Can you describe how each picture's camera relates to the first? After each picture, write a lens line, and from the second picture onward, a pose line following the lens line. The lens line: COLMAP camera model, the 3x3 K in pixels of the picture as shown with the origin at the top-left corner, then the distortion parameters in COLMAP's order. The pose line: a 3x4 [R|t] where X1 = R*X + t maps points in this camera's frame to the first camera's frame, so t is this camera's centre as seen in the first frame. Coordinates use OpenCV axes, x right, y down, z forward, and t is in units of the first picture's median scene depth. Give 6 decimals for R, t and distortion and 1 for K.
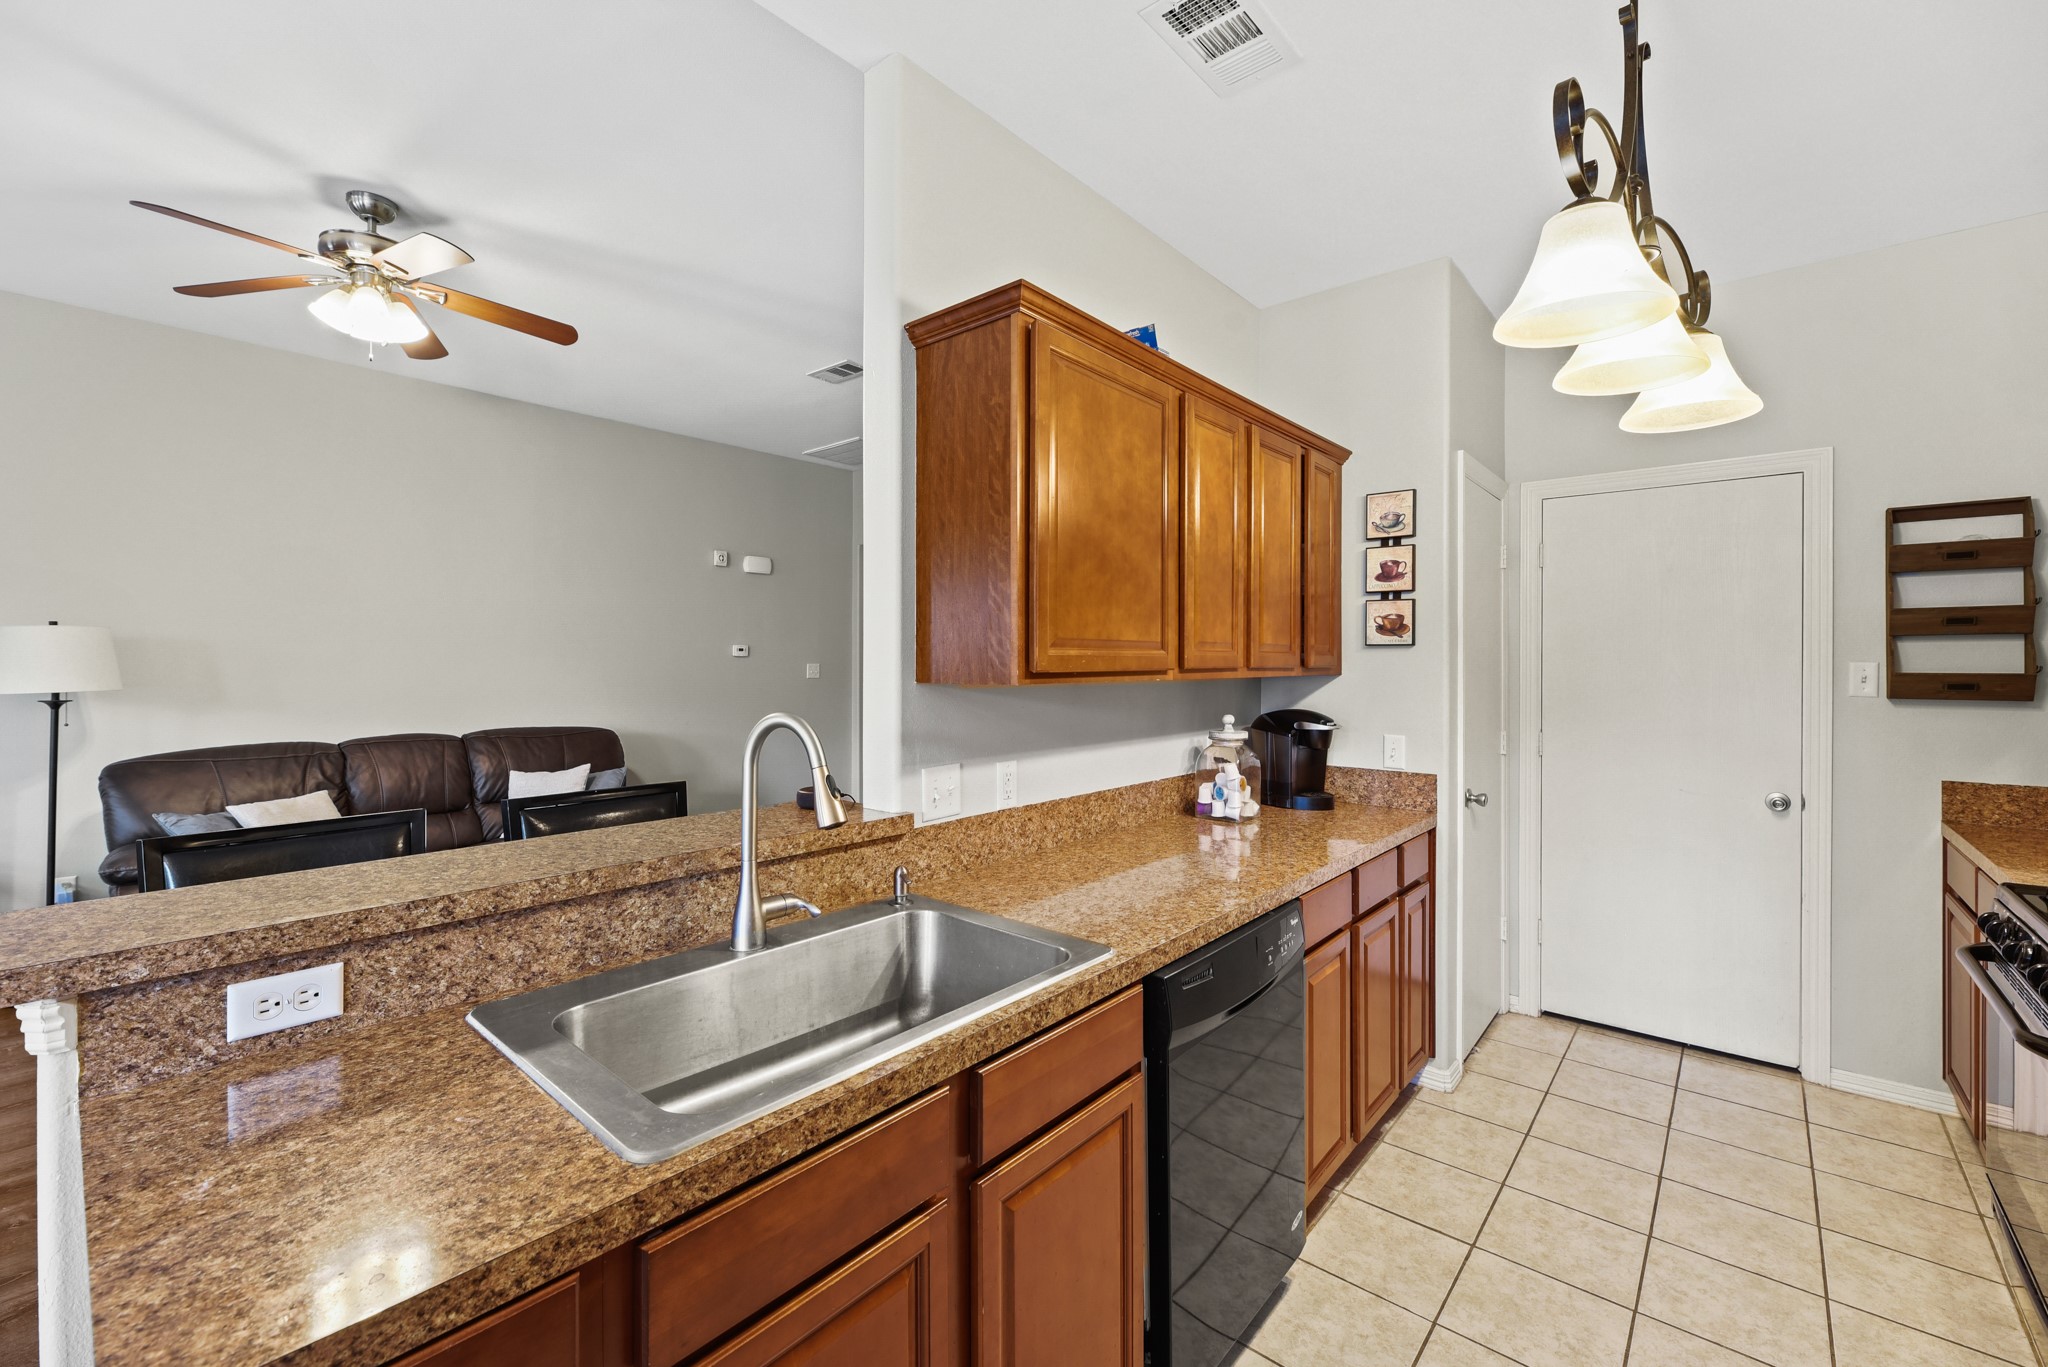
lens RADIAL K [[833.8, 0, 1027.8], [0, 833.8, 661.2], [0, 0, 1]] dist [0.000838, -0.003927]
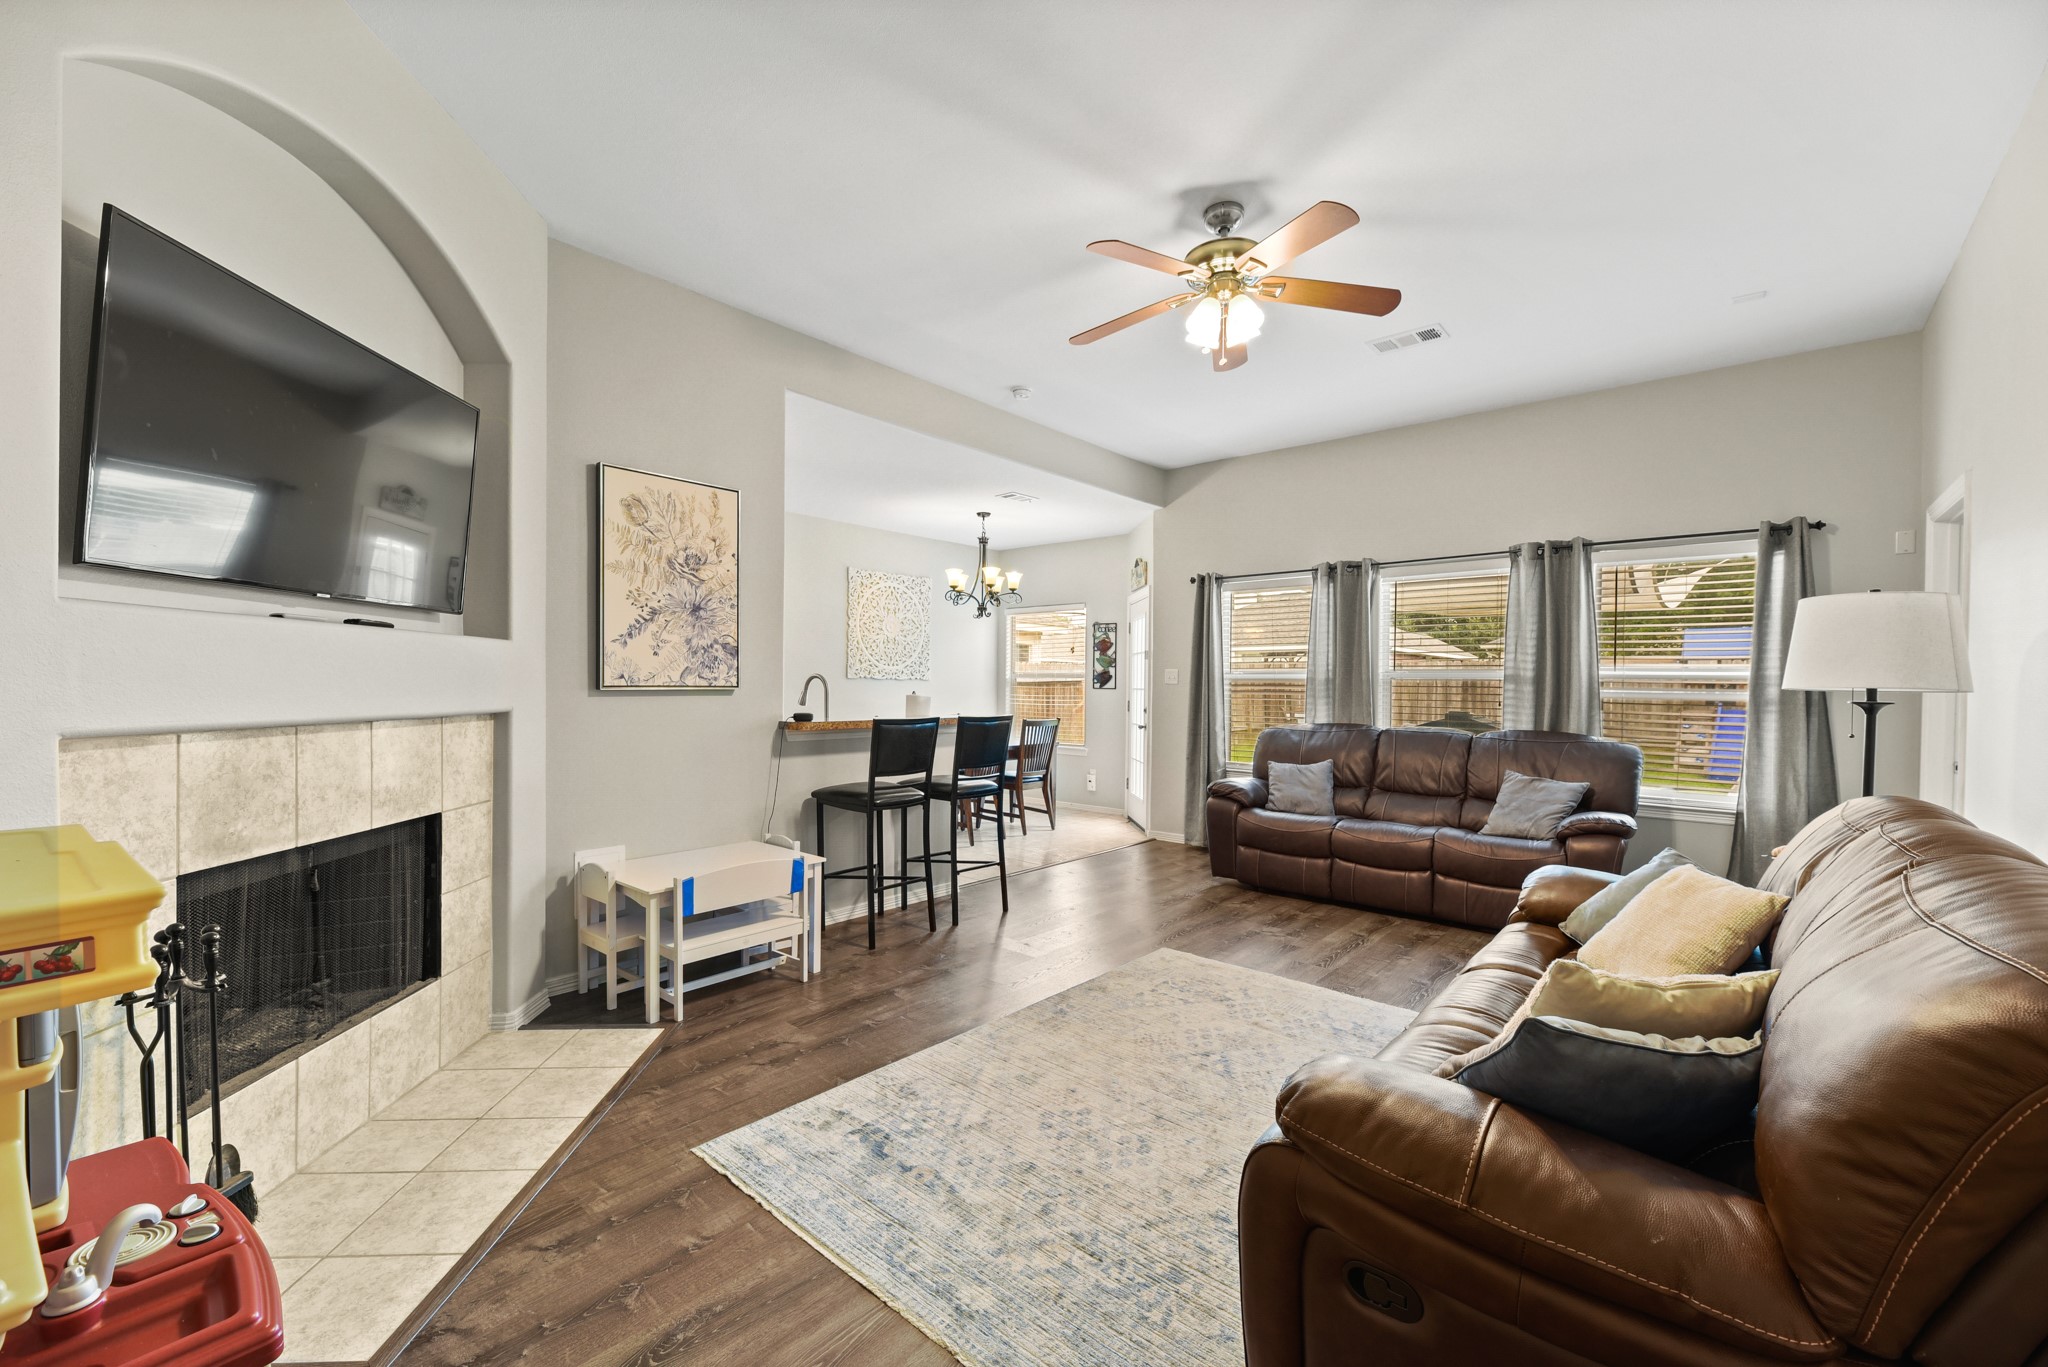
lens RADIAL K [[828.6, 0, 1021.2], [0, 828.6, 686.6], [0, 0, 1]] dist [0.002212, -0.004614]
pose [[-0.999955, -0.009277, 0.002198, -0.608276], [-0.009277, 0.999957, -0.000002, 0.057573], [-0.002197, -0.000022, -0.999998, 2.316498]]
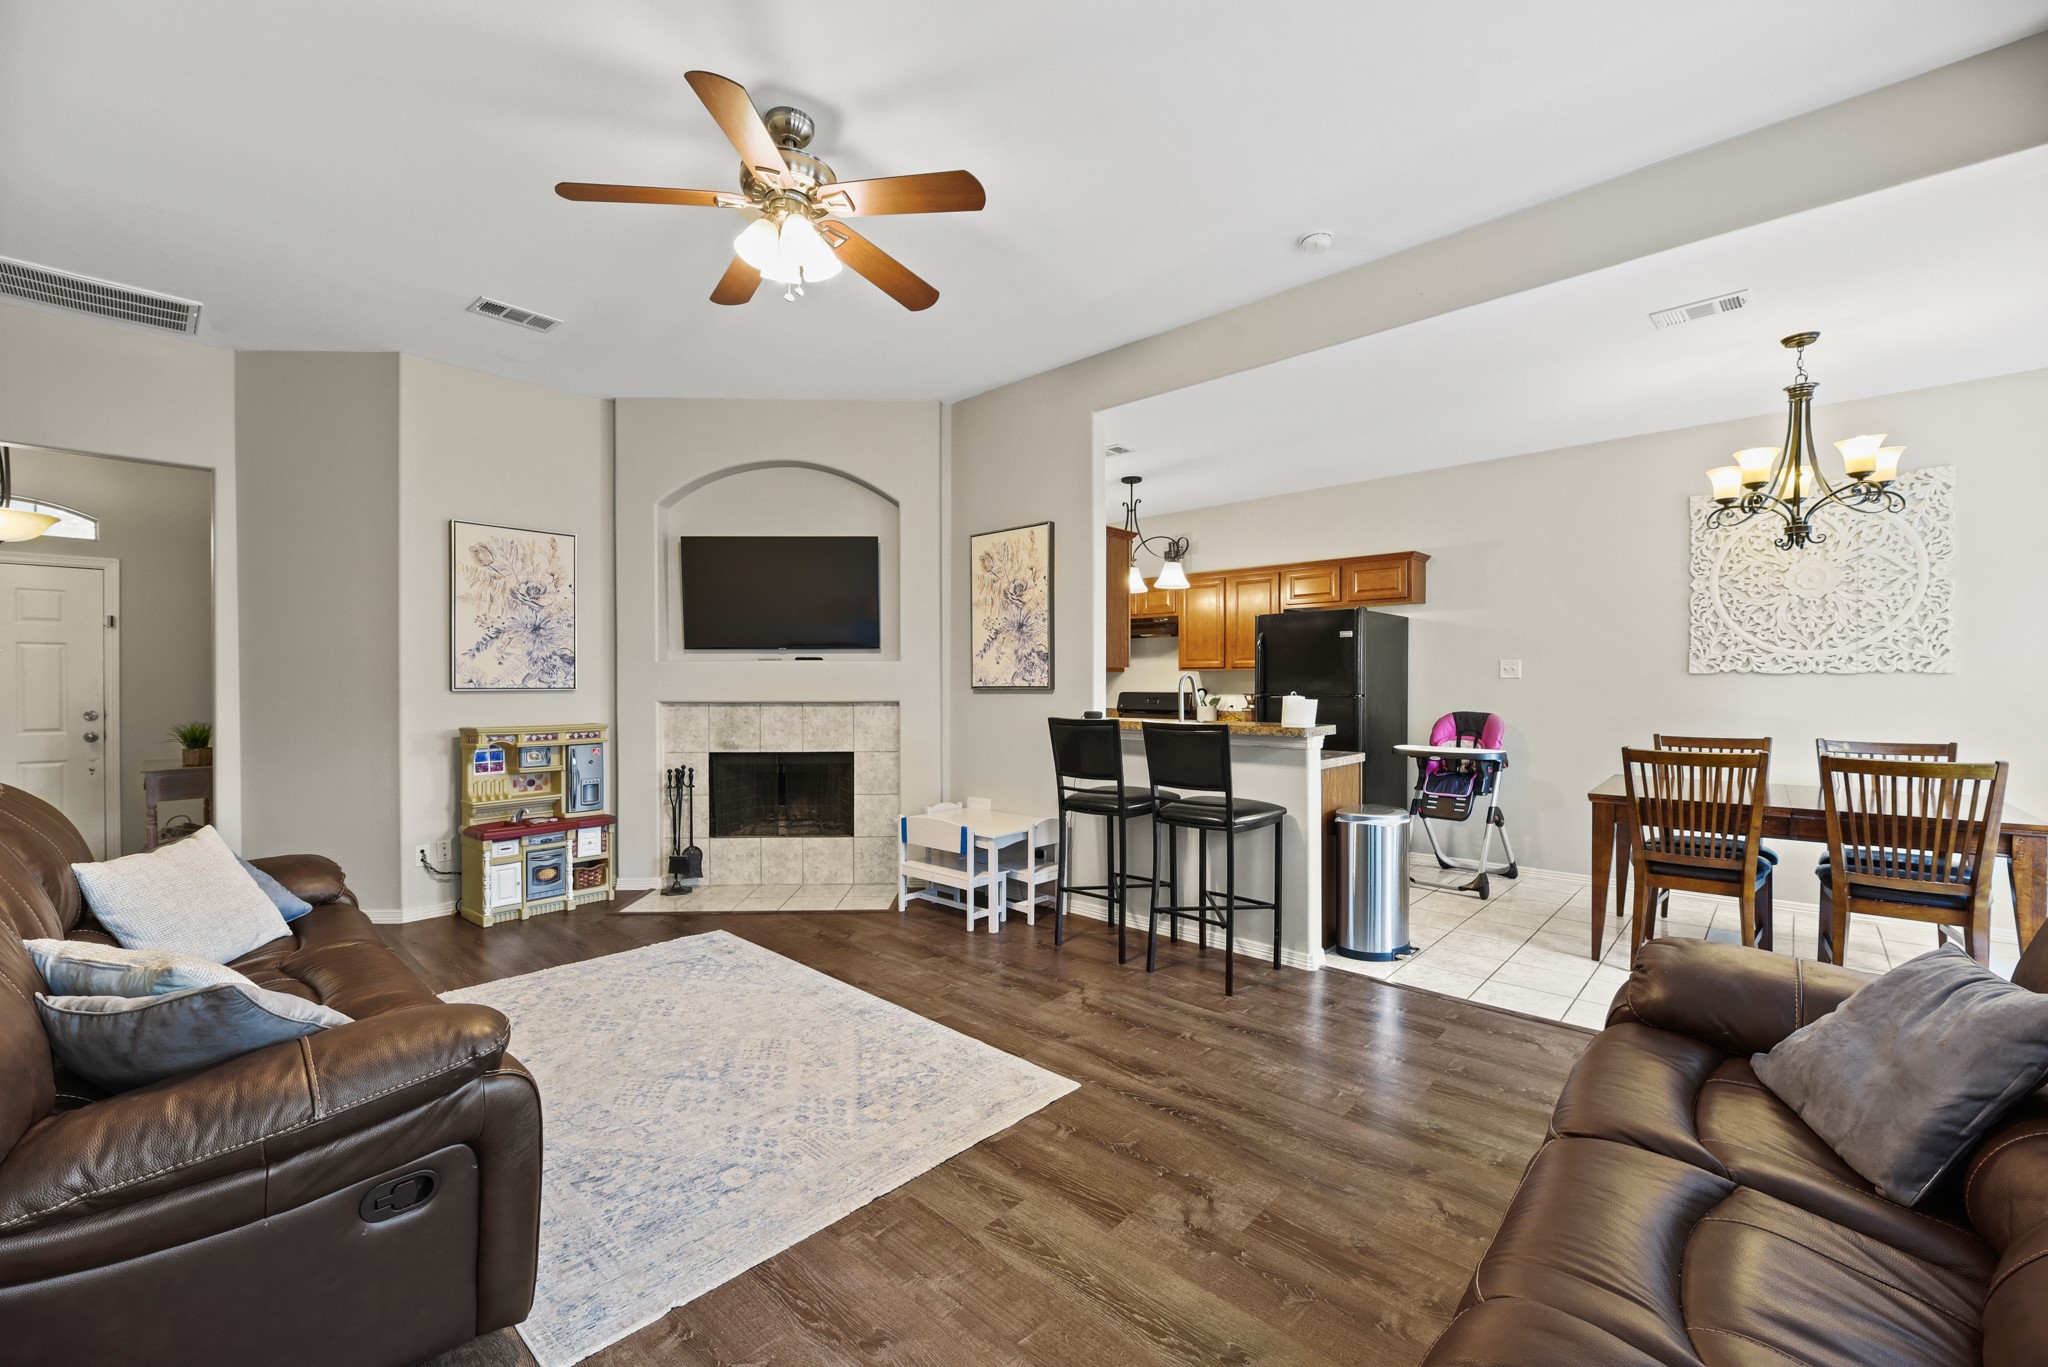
lens RADIAL K [[827.7, 0, 1020.3], [0, 827.7, 683.1], [0, 0, 1]] dist [-0.003301, -0.000268]
pose [[0.038600, 0.001150, 0.999254, -1.878914], [0.000526, 0.999999, -0.001171, 0.056592], [-0.999255, 0.000571, 0.038599, 0.804519]]
